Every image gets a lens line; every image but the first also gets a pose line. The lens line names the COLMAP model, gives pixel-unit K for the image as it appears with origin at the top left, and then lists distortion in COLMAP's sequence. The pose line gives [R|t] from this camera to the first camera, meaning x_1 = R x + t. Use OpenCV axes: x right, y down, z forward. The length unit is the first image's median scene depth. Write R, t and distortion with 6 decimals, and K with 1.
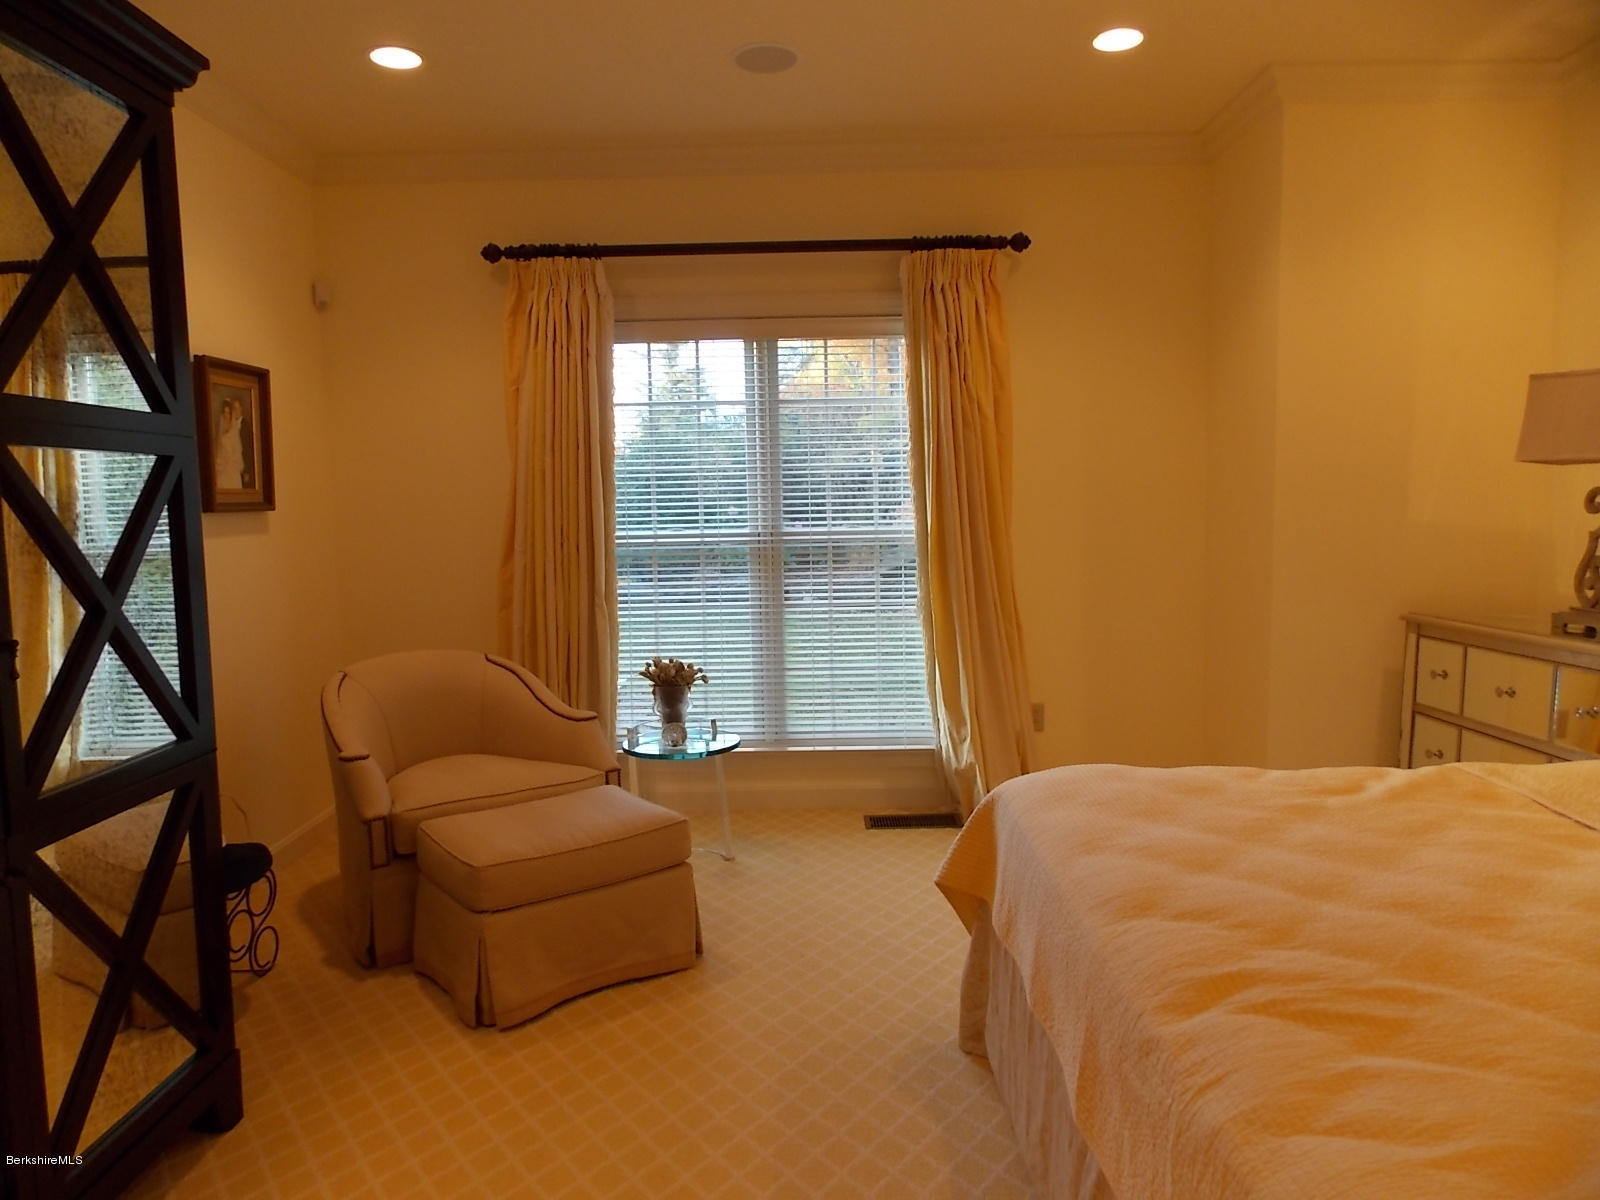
lens RADIAL K [[1059.6, 0, 811.2], [0, 1059.6, 594.6], [0, 0, 1]] dist [0.009651, -0.004211]
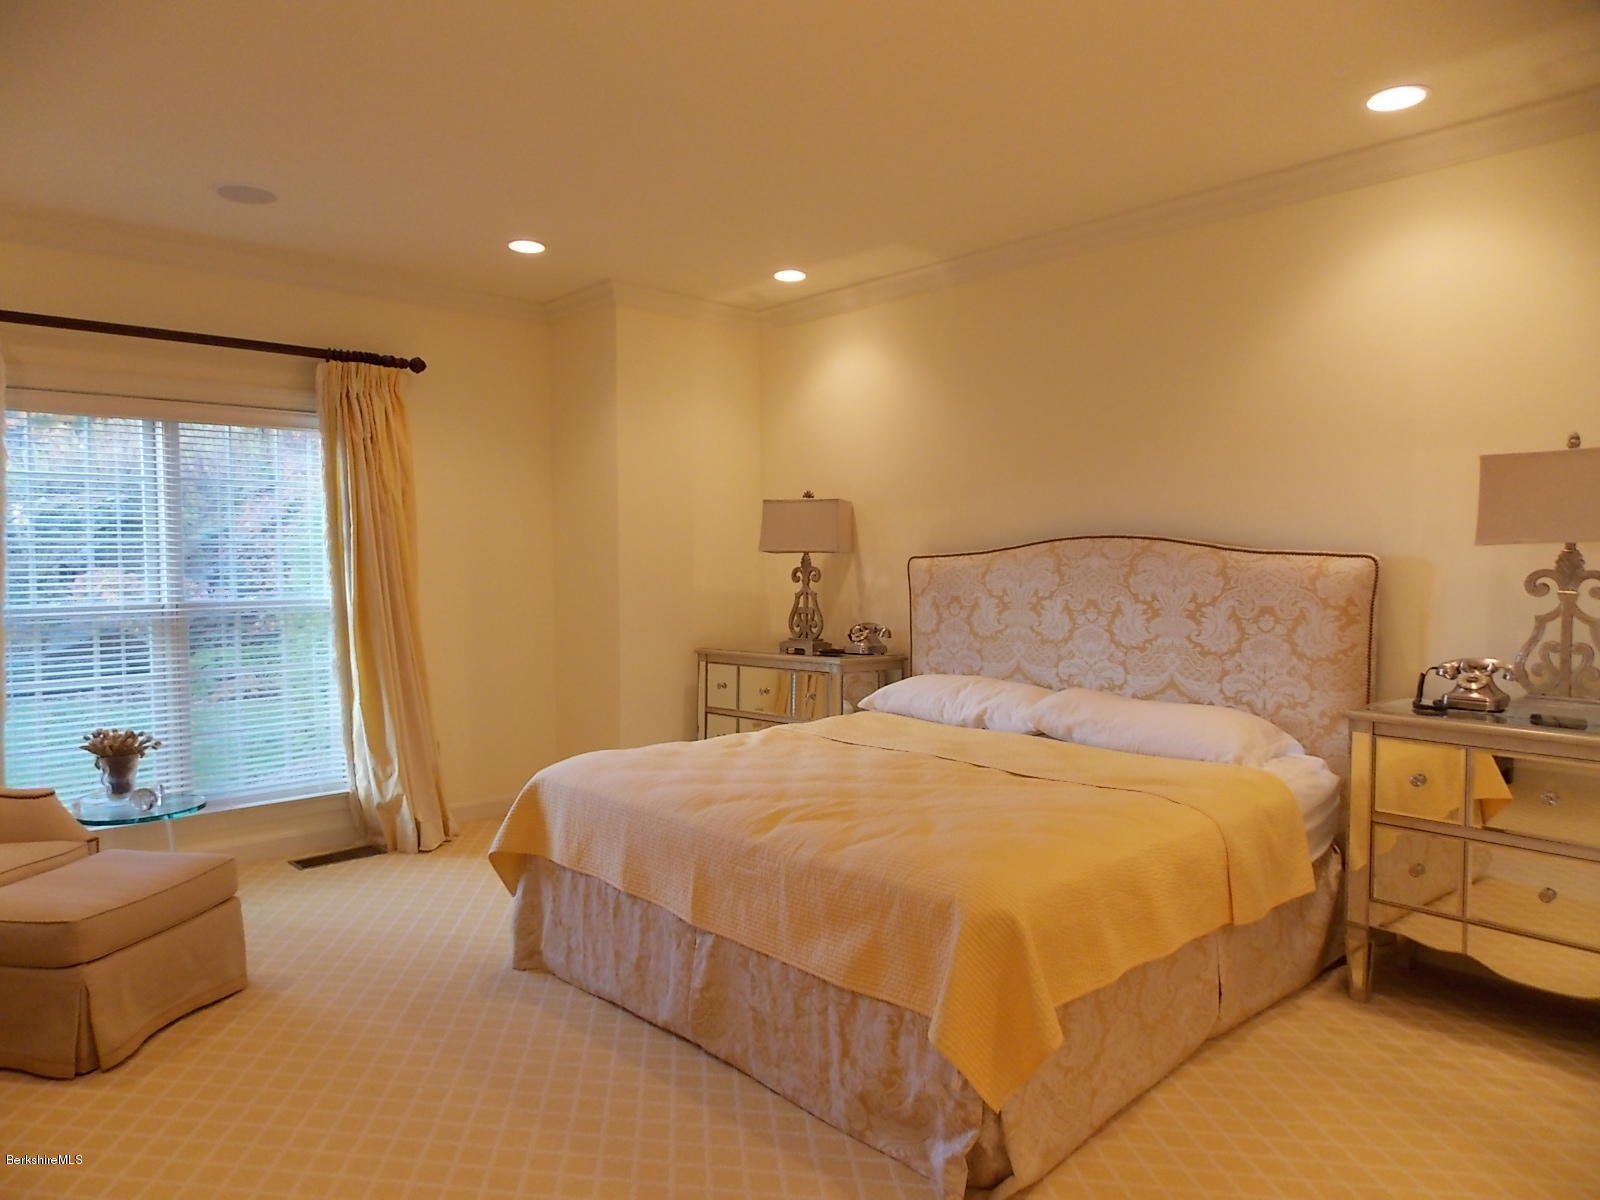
lens RADIAL K [[1059.6, 0, 791.3], [0, 1059.6, 603.6], [0, 0, 1]] dist [0.009651, -0.004211]
pose [[0.735291, -0.019357, 0.677475, -0.396354], [0.057192, 0.997799, -0.033564, 0.013094], [-0.675334, 0.063425, 0.734779, -0.222067]]
